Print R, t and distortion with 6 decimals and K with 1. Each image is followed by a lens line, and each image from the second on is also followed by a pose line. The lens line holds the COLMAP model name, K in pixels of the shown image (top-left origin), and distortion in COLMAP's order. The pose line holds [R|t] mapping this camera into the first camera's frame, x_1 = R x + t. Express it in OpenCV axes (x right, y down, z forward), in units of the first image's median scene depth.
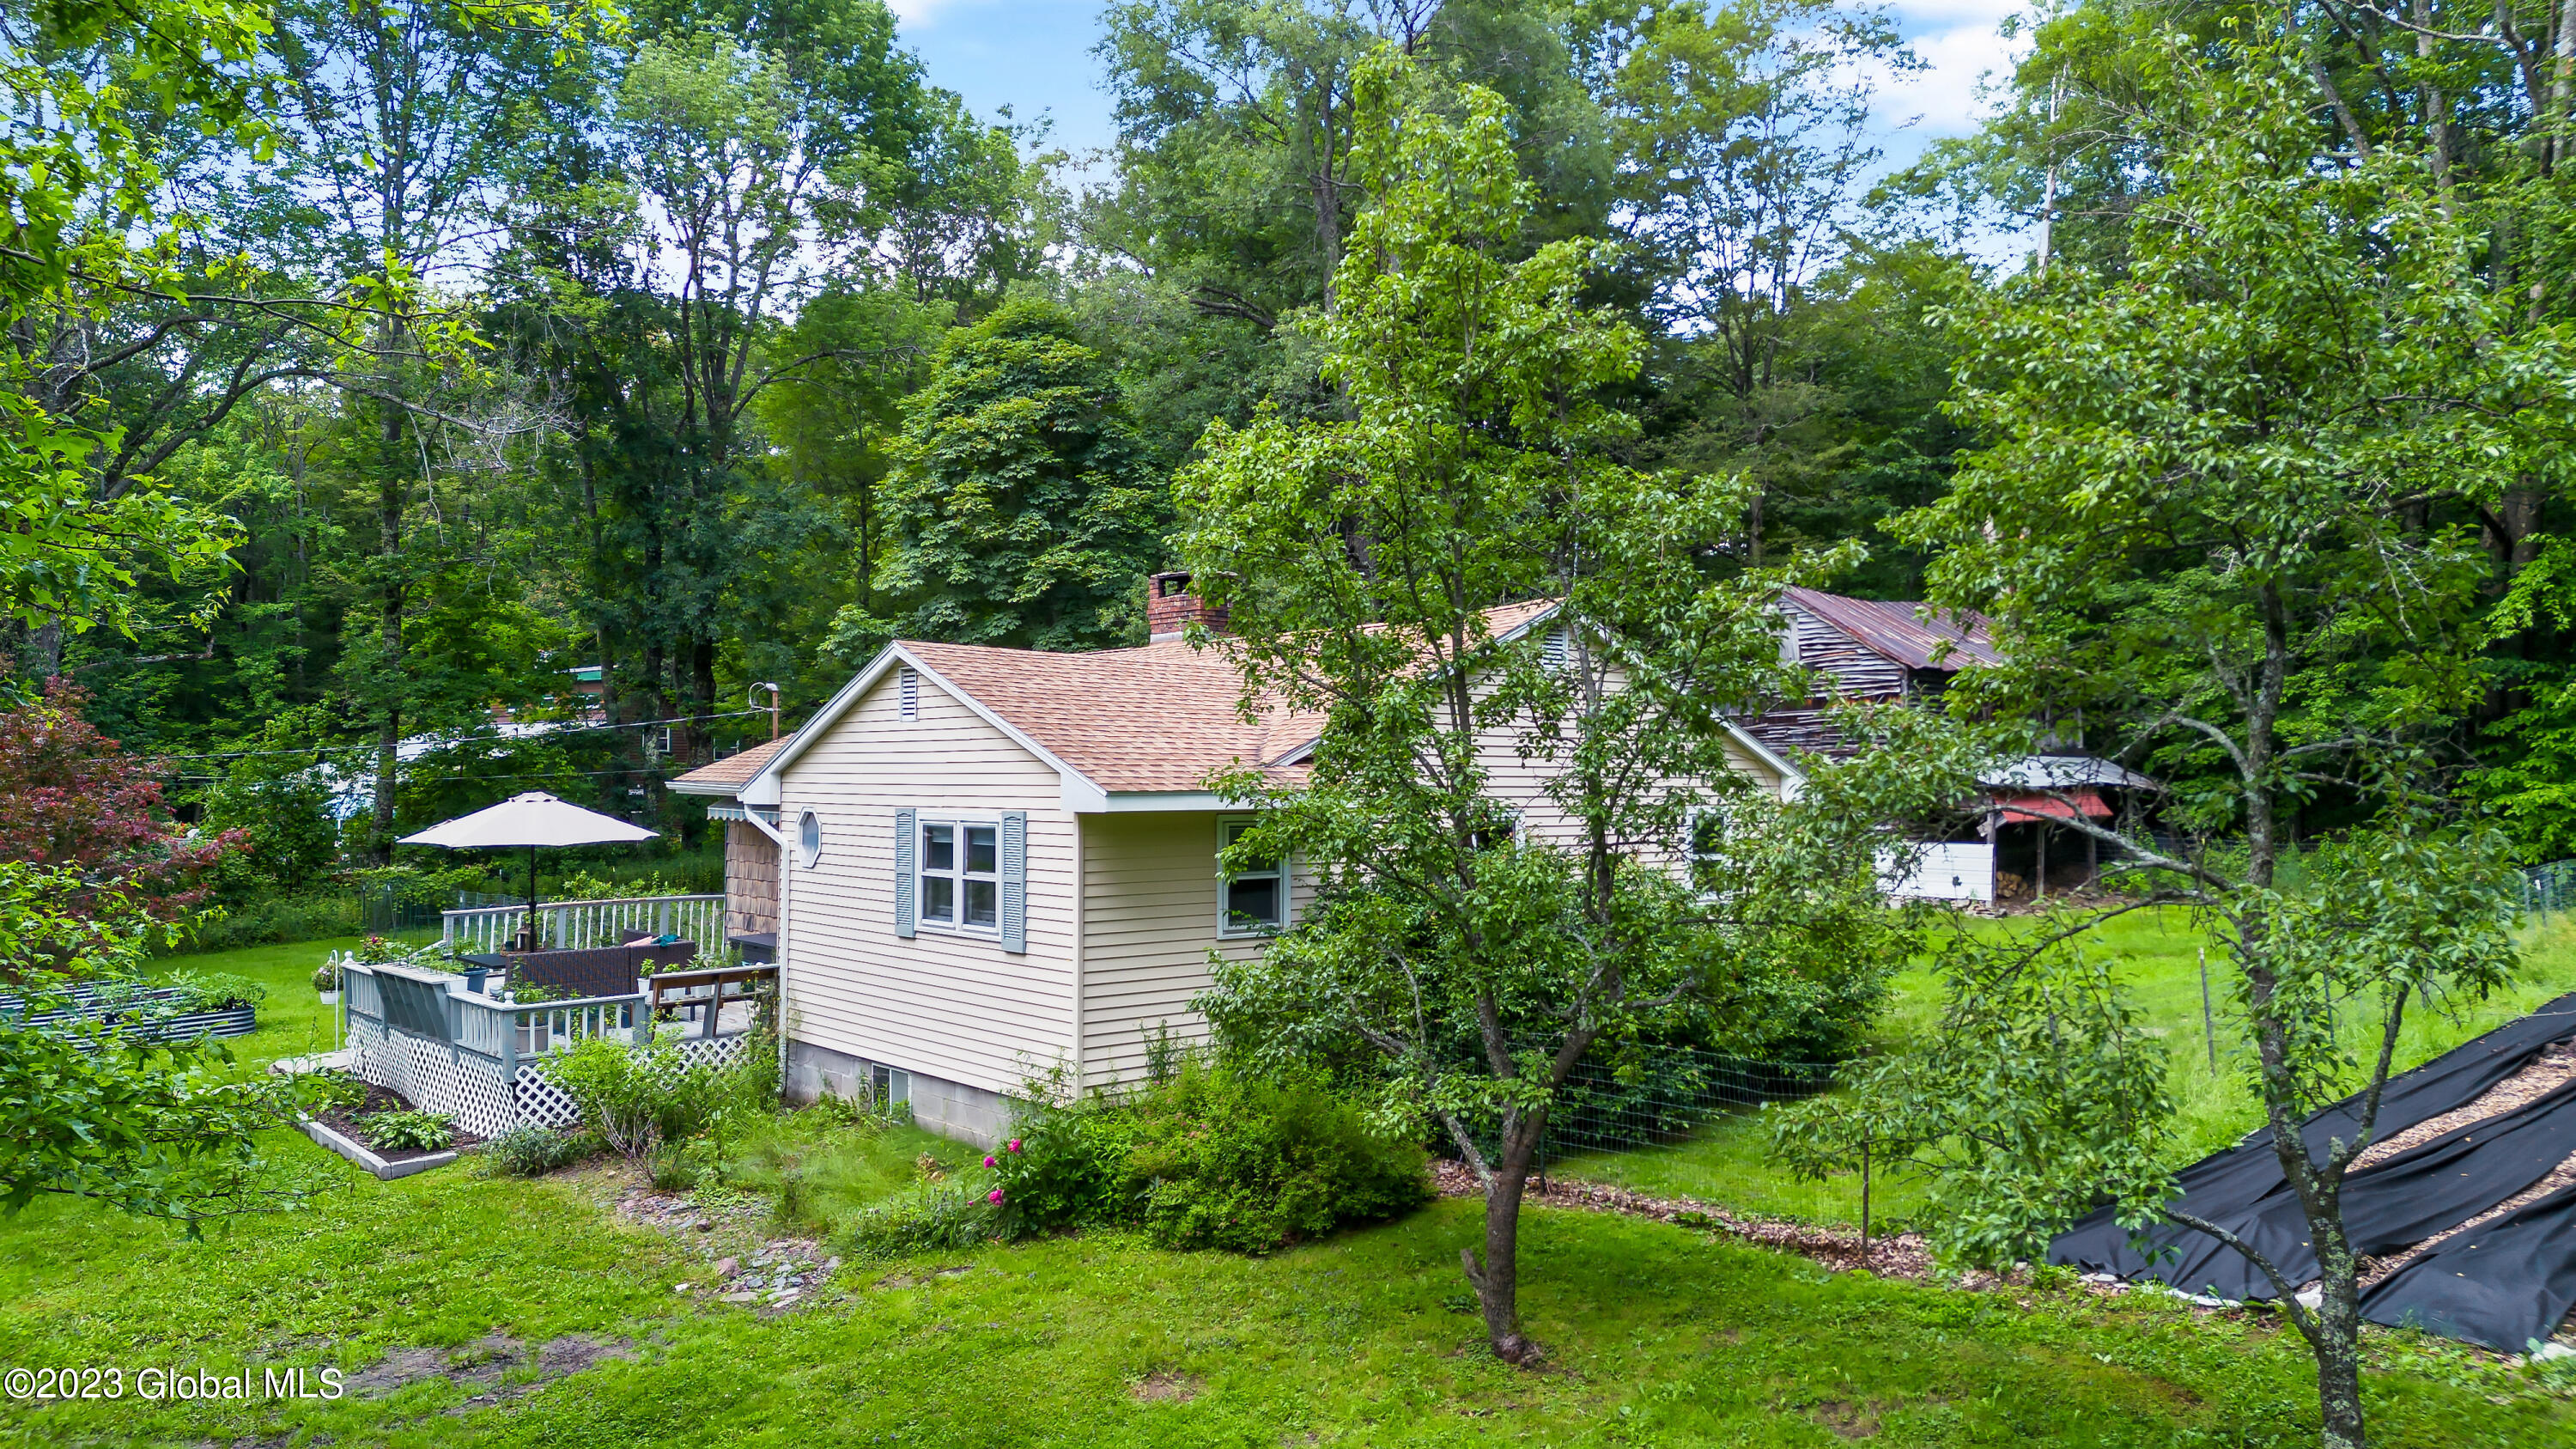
lens RADIAL K [[1818.1, 0, 1288.0], [0, 1818.1, 724.5], [0, 0, 1]] dist [0.090241, -0.093861]
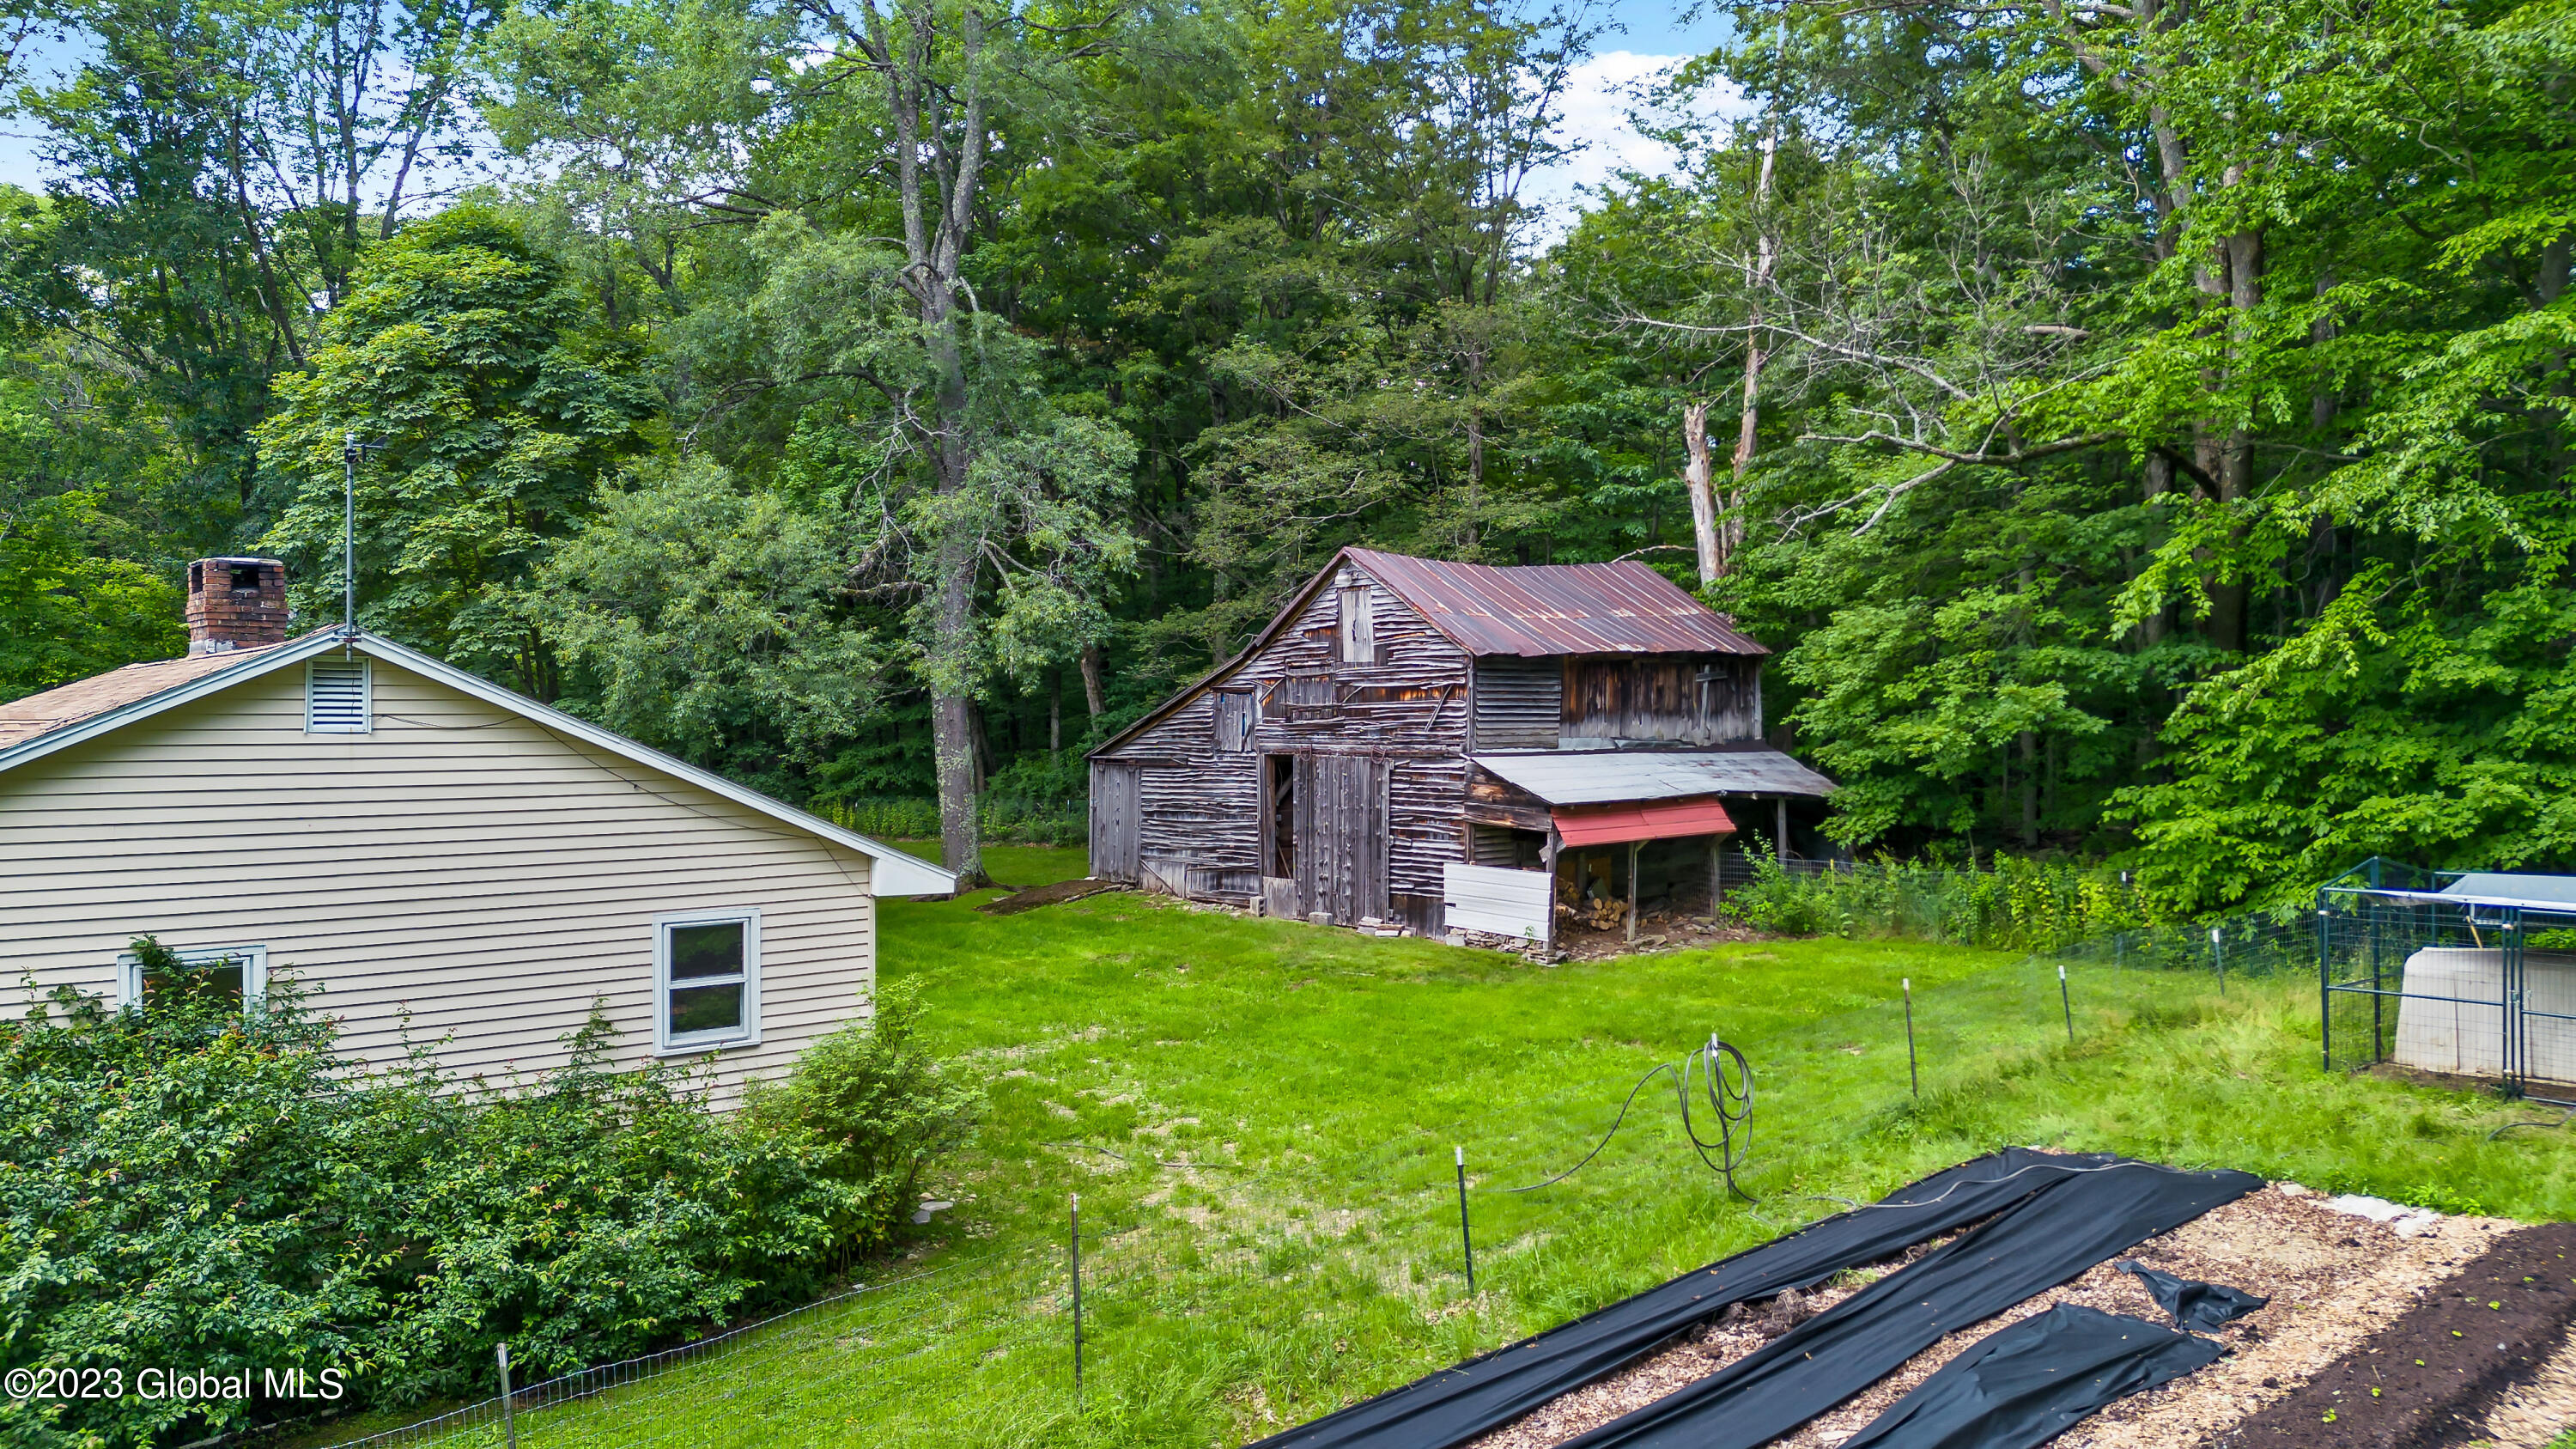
lens RADIAL K [[1779.3, 0, 1297.2], [0, 1779.3, 736.4], [0, 0, 1]] dist [0.090693, -0.080466]
pose [[0.999073, -0.000264, -0.043047, 0.326475], [0.002296, 0.998885, 0.047158, -0.035247], [0.042986, -0.047213, 0.997959, 0.223495]]
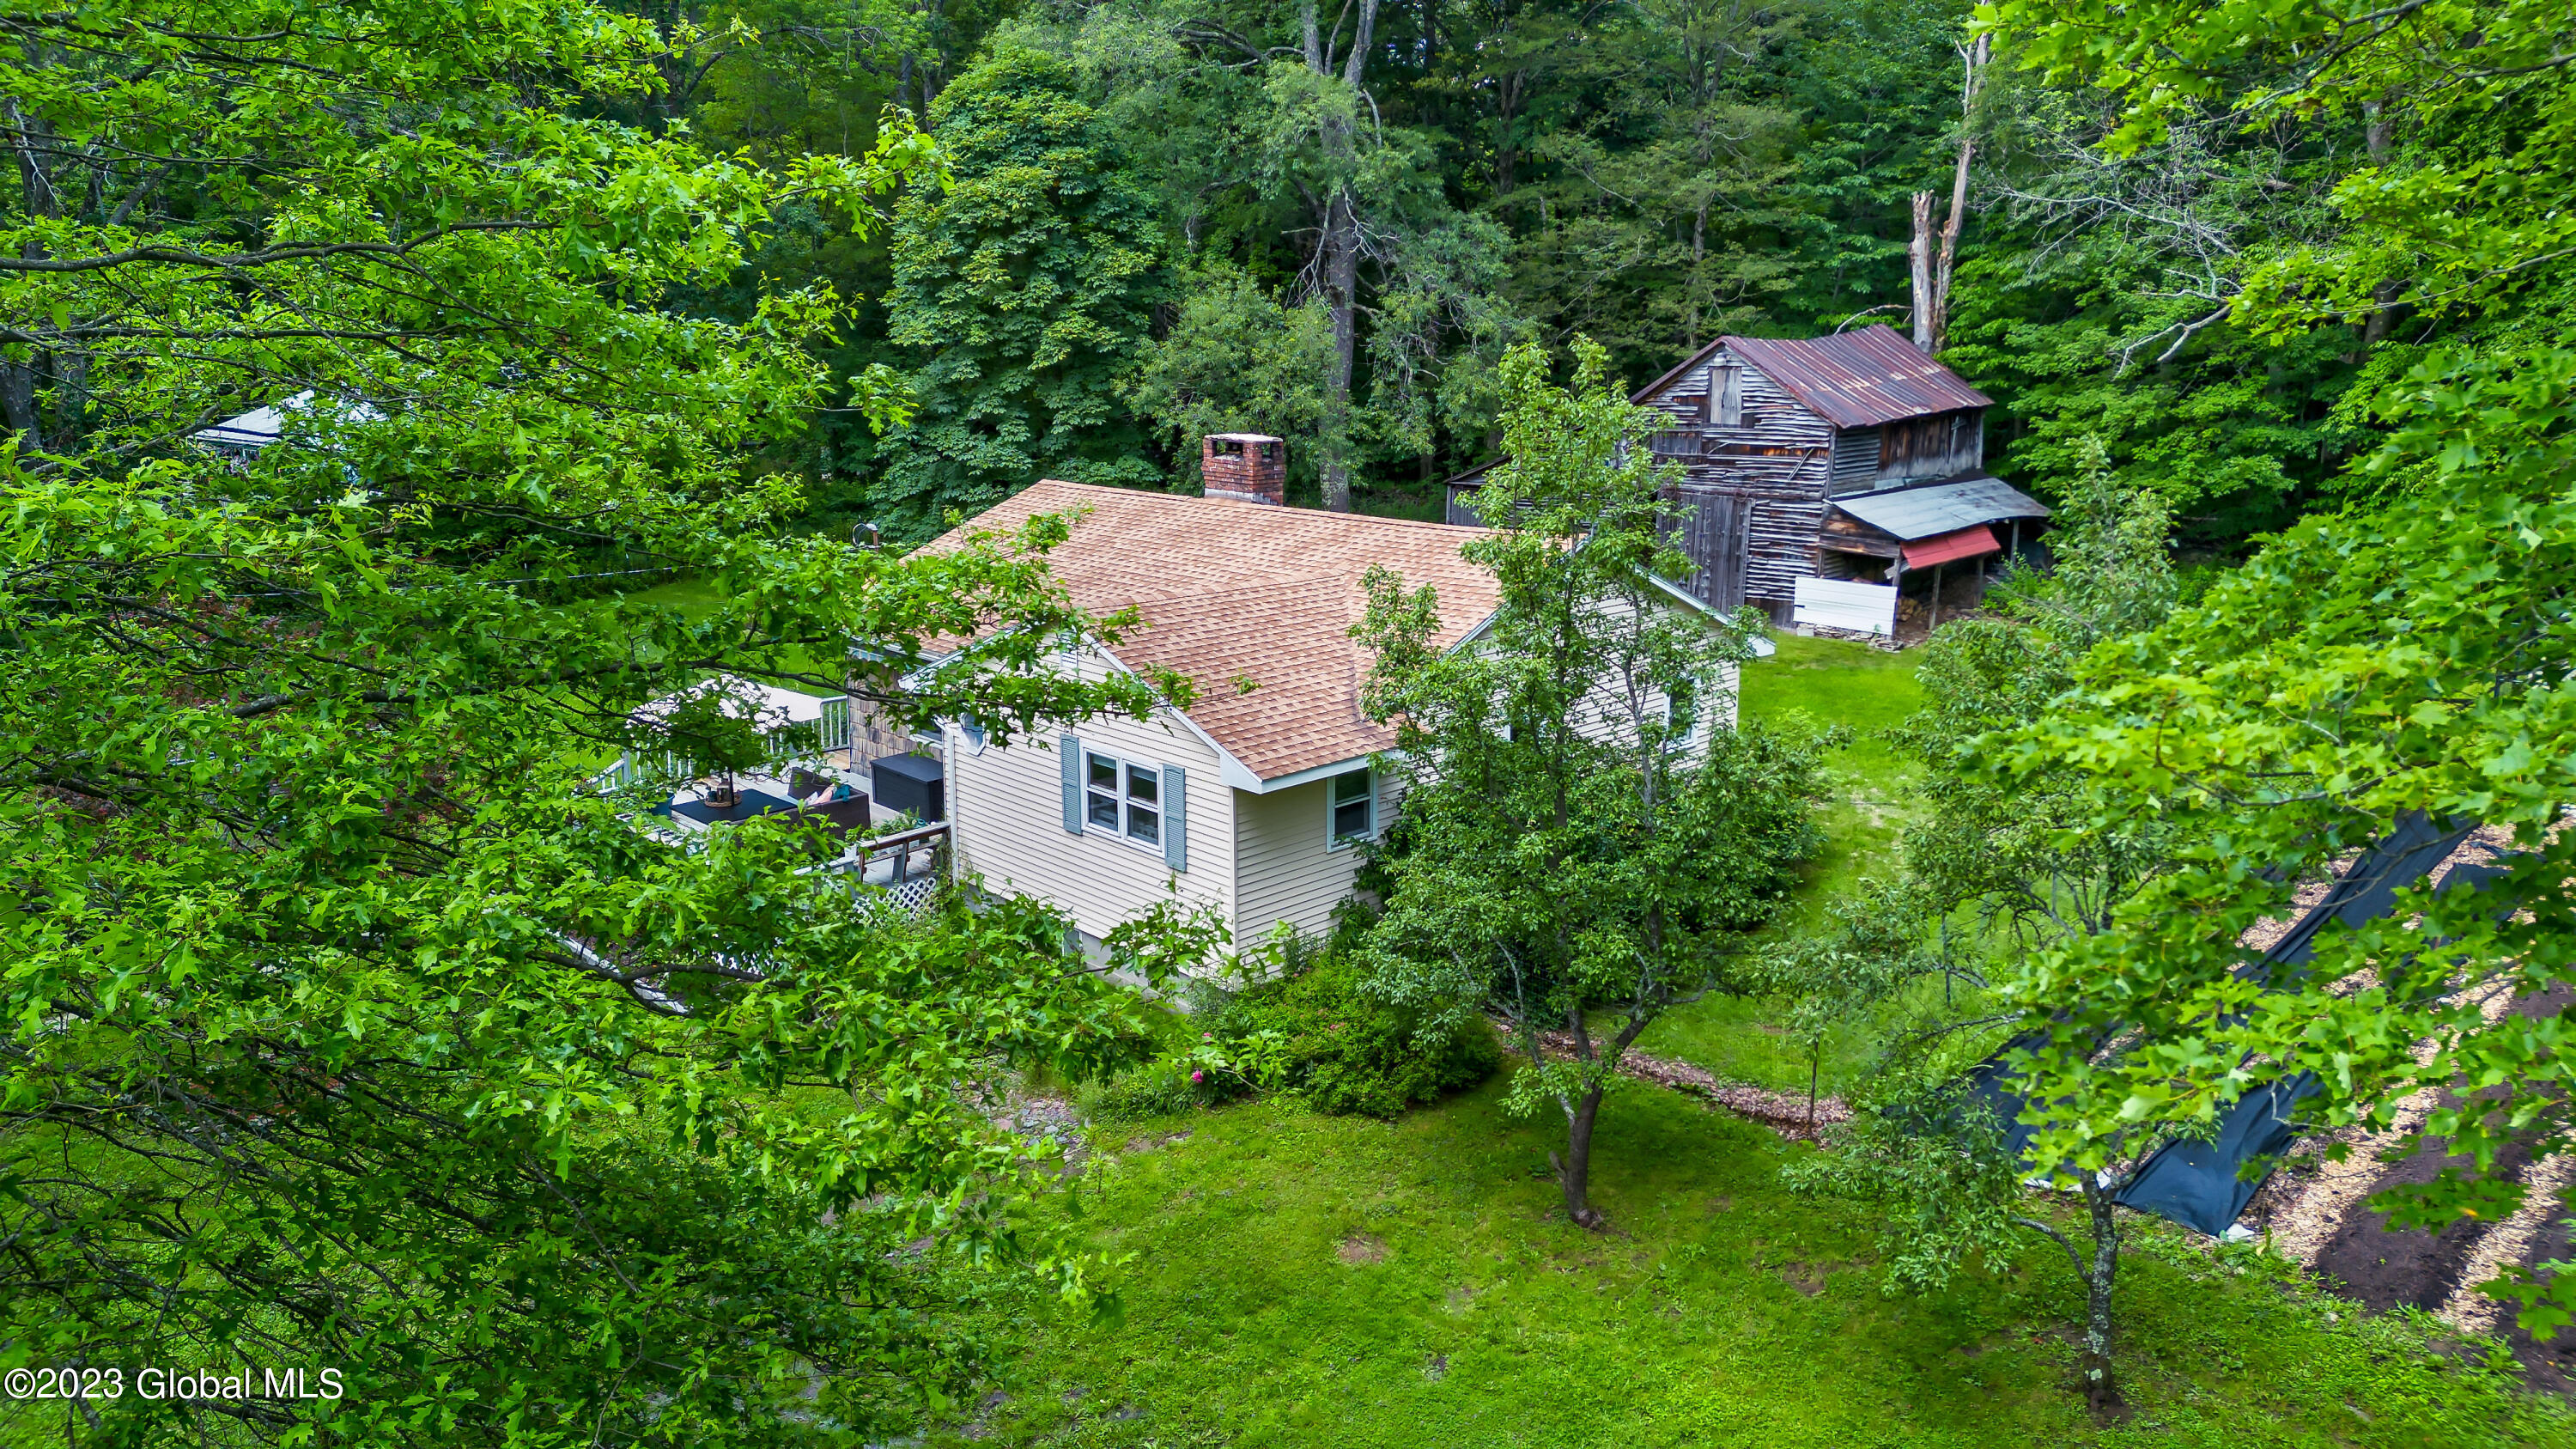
lens RADIAL K [[1818.1, 0, 1288.0], [0, 1818.1, 724.5], [0, 0, 1]] dist [0.090241, -0.093861]
pose [[0.998275, -0.013887, 0.057037, -0.071341], [-0.001029, 0.967325, 0.253538, -0.153978], [-0.058695, -0.253159, 0.965642, -0.123403]]
